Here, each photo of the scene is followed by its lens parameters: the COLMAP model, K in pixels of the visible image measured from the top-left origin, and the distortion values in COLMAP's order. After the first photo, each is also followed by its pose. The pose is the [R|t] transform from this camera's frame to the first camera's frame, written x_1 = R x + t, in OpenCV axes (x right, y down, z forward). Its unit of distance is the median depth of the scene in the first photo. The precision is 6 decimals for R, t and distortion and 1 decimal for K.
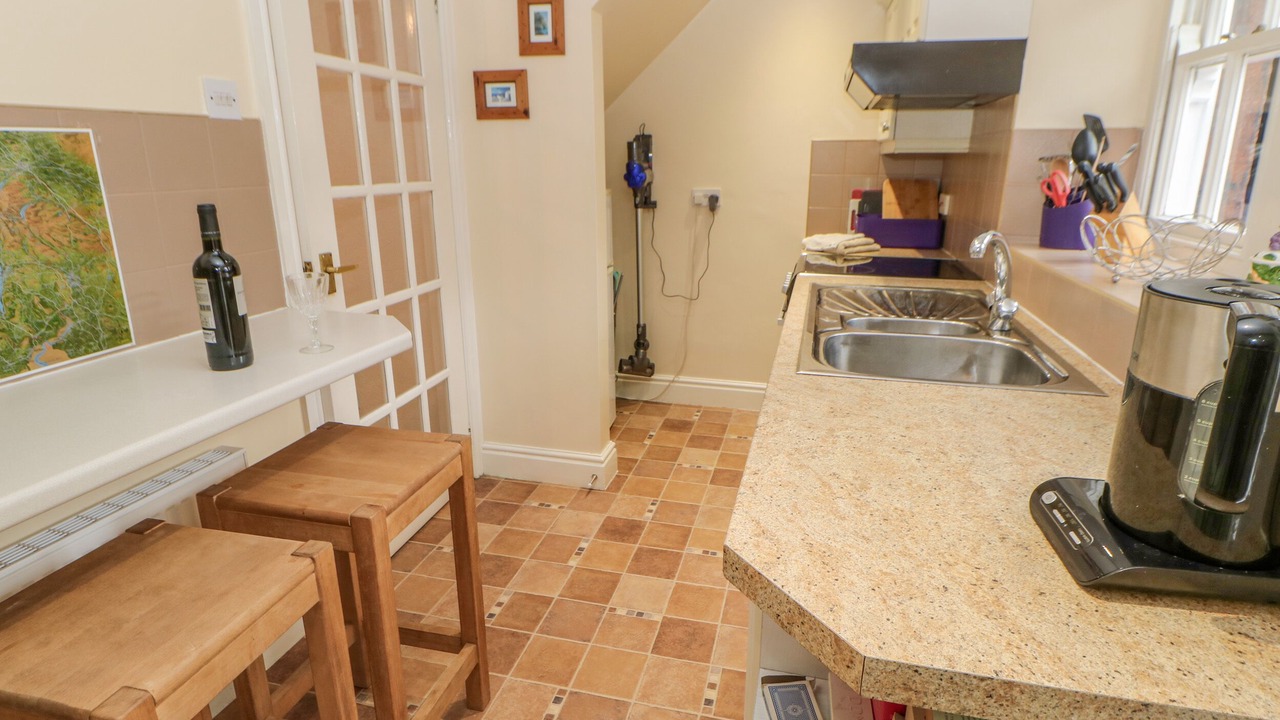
lens RADIAL K [[635.0, 0, 654.1], [0, 635.0, 356.1], [0, 0, 1]] dist [0.003119, -0.010055]
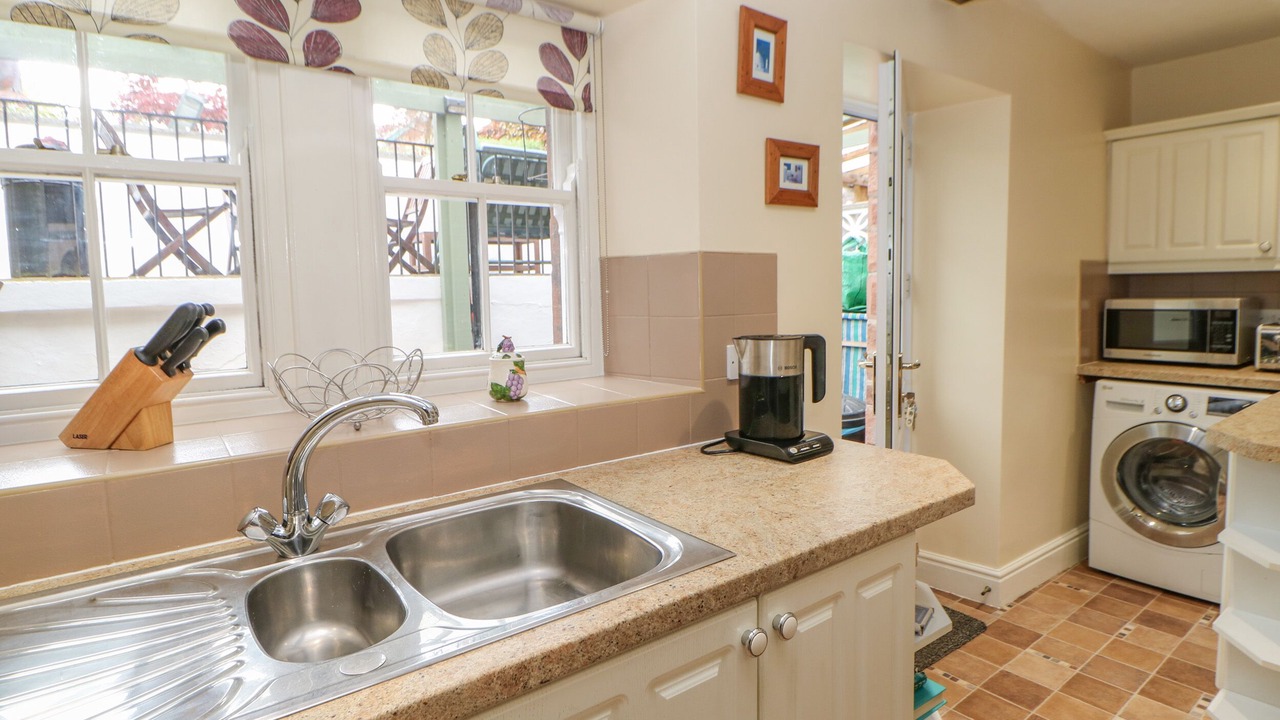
lens RADIAL K [[664.3, 0, 650.7], [0, 664.3, 345.3], [0, 0, 1]] dist [0.001848, -0.016193]
pose [[-0.777099, -0.037725, 0.628247, -0.081186], [0.204161, 0.929115, 0.308325, -0.200704], [-0.595345, 0.367862, -0.714312, 0.642611]]
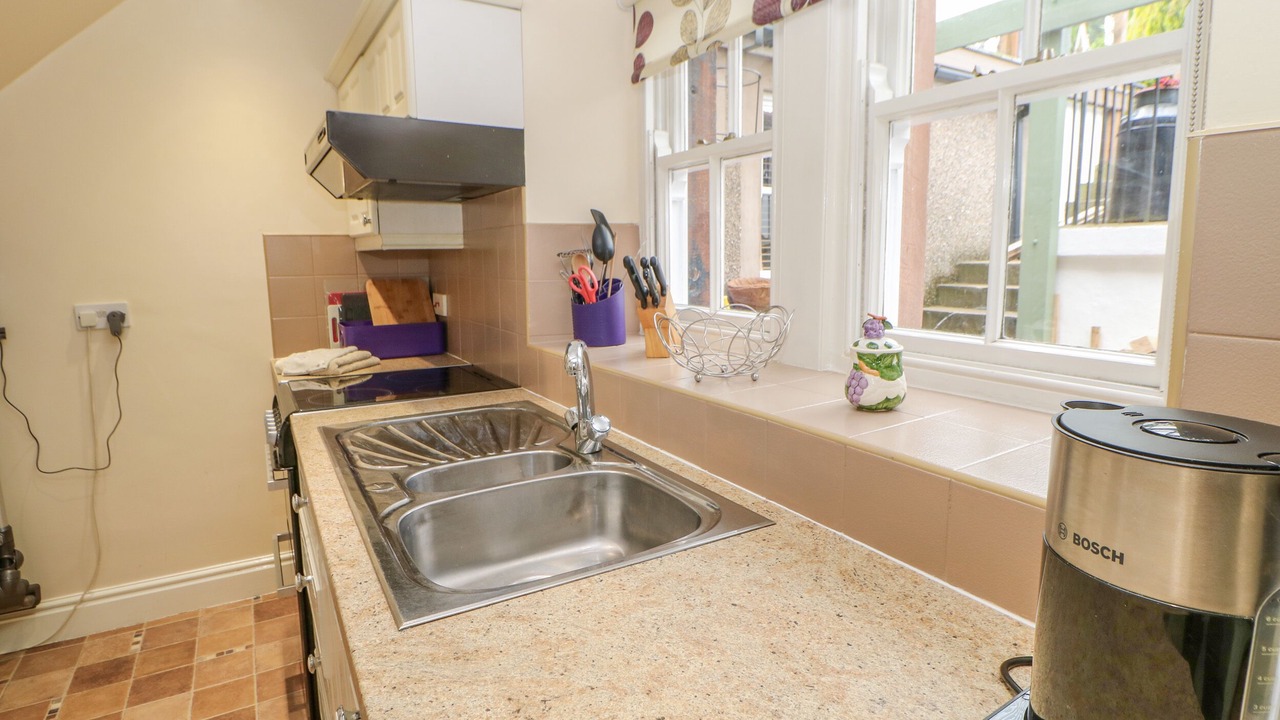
lens RADIAL K [[663.9, 0, 633.7], [0, 663.9, 351.2], [0, 0, 1]] dist [0.002068, -0.015033]
pose [[0.716355, -0.109311, 0.689121, -0.000439], [0.217825, 0.973325, -0.072041, -0.051142], [-0.662864, 0.201715, 0.721057, 0.166001]]
